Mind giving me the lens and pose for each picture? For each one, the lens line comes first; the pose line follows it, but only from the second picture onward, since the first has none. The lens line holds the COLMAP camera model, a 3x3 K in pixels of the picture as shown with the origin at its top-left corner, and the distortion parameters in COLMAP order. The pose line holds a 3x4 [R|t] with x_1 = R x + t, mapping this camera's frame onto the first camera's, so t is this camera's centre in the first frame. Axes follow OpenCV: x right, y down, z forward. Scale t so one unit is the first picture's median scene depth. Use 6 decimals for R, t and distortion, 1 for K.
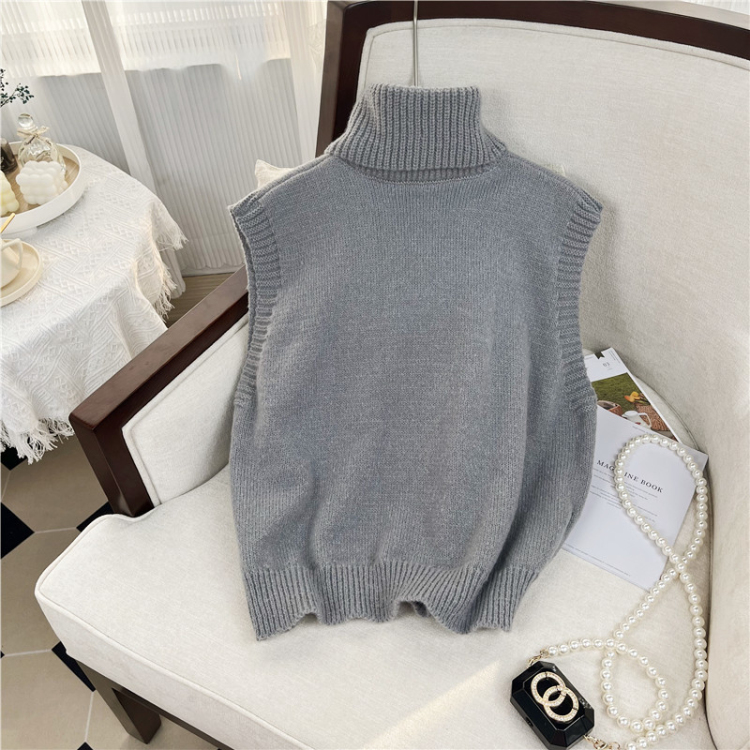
lens RADIAL K [[765.3, 0, 375.9], [0, 765.3, 372.2], [0, 0, 1]] dist [0.026631, -0.012791]
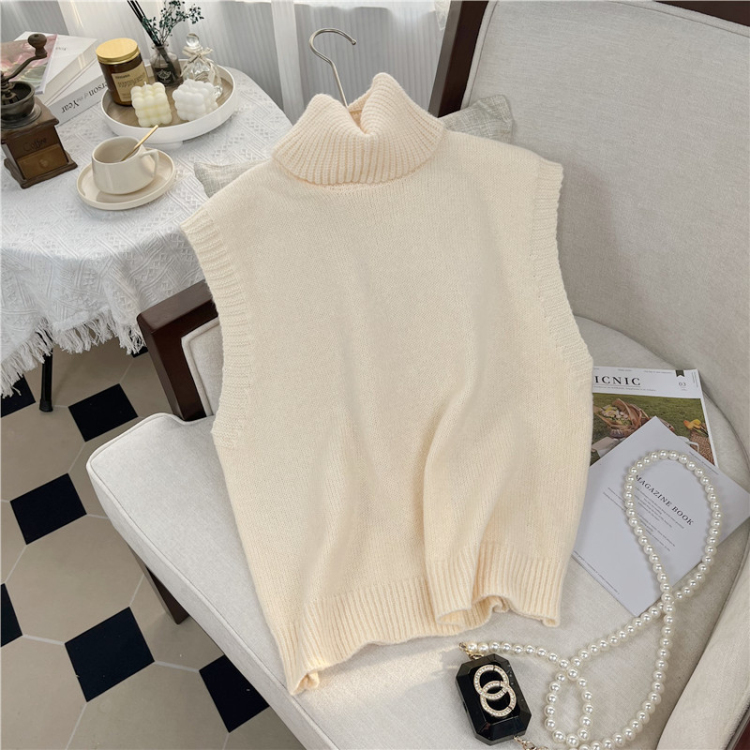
lens RADIAL K [[765.5, 0, 375.0], [0, 765.5, 375.0], [0, 0, 1]] dist [0.023588, -0.003481]
pose [[0.950716, 0.225663, -0.212638, 0.158821], [-0.212664, 0.973641, 0.082448, -0.021866], [0.225638, -0.033164, 0.973646, 0.002974]]
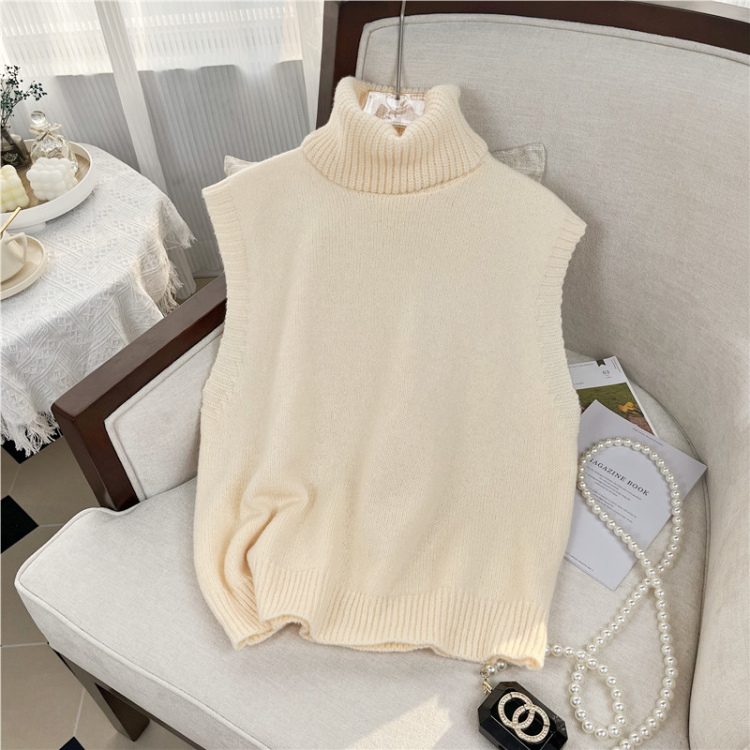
lens RADIAL K [[764.5, 0, 372.4], [0, 764.5, 375.9], [0, 0, 1]] dist [0.025541, -0.006388]
pose [[0.998315, 0.028072, -0.050790, 0.060303], [-0.028581, 0.999548, -0.009311, 0.013176], [0.050506, 0.010747, 0.998666, 0.020542]]
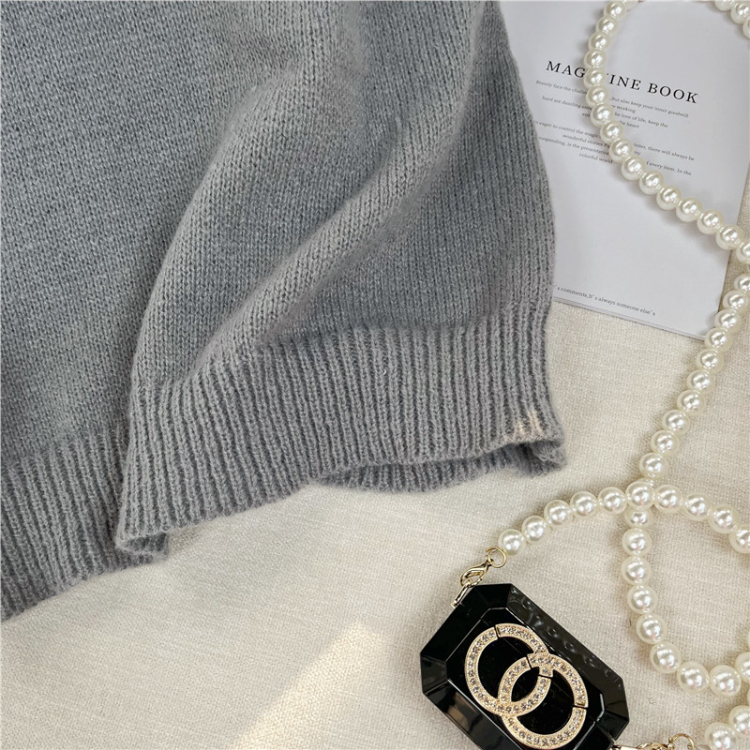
lens RADIAL K [[765.5, 0, 375.0], [0, 765.5, 375.0], [0, 0, 1]] dist [0.023588, -0.003481]
pose [[0.971569, -0.235371, 0.025560, 0.143363], [0.206495, 0.895249, 0.394827, 0.082997], [-0.115813, -0.378324, 0.918400, 0.549018]]
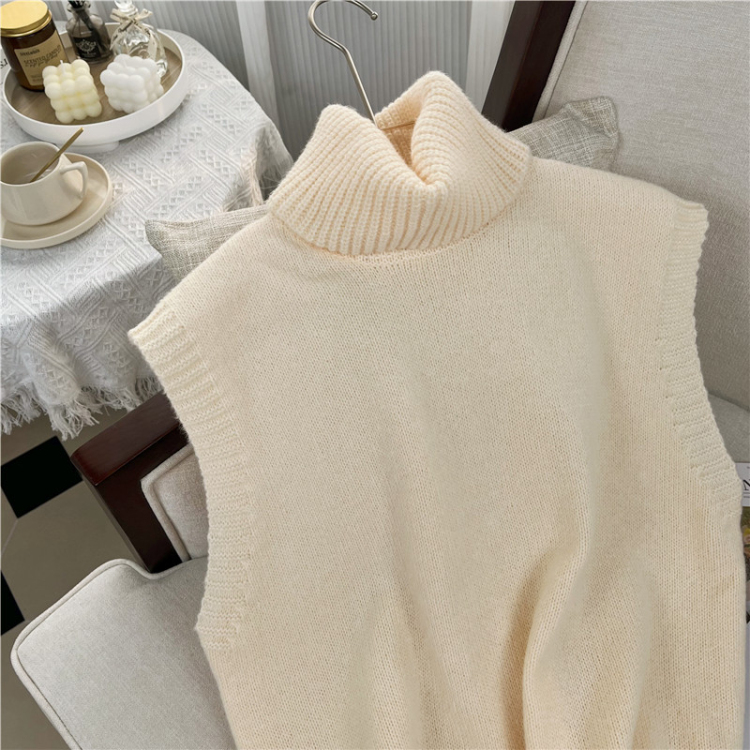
lens RADIAL K [[769.7, 0, 369.5], [0, 769.7, 375.4], [0, 0, 1]] dist [0.016547, -0.009260]
pose [[0.969995, 0.198500, -0.140384, -0.034915], [-0.177712, 0.972924, 0.147776, -0.156024], [0.165917, -0.118394, 0.979007, 0.306129]]
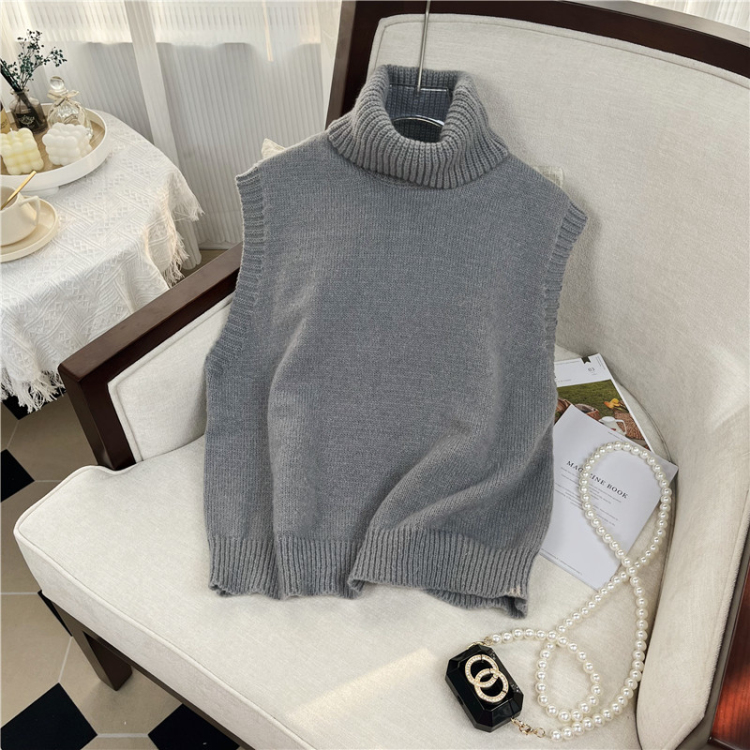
lens RADIAL K [[765.5, 0, 375.0], [0, 765.5, 375.0], [0, 0, 1]] dist [0.023588, -0.003481]
pose [[0.994624, 0.094899, -0.041440, 0.067779], [-0.094382, 0.995434, 0.014264, 0.011359], [0.042605, -0.010276, 0.999039, -0.027272]]
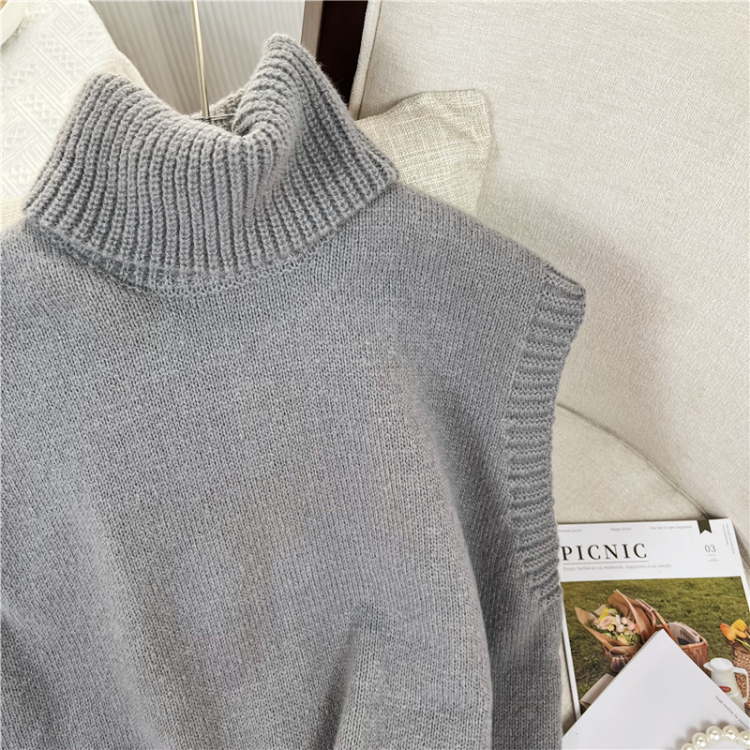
lens RADIAL K [[776.3, 0, 377.7], [0, 776.3, 370.7], [0, 0, 1]] dist [0.016830, -0.011851]
pose [[0.962910, 0.246475, -0.109795, 0.096411], [-0.210429, 0.940668, 0.266200, -0.284207], [0.168892, -0.233223, 0.957644, 0.472262]]
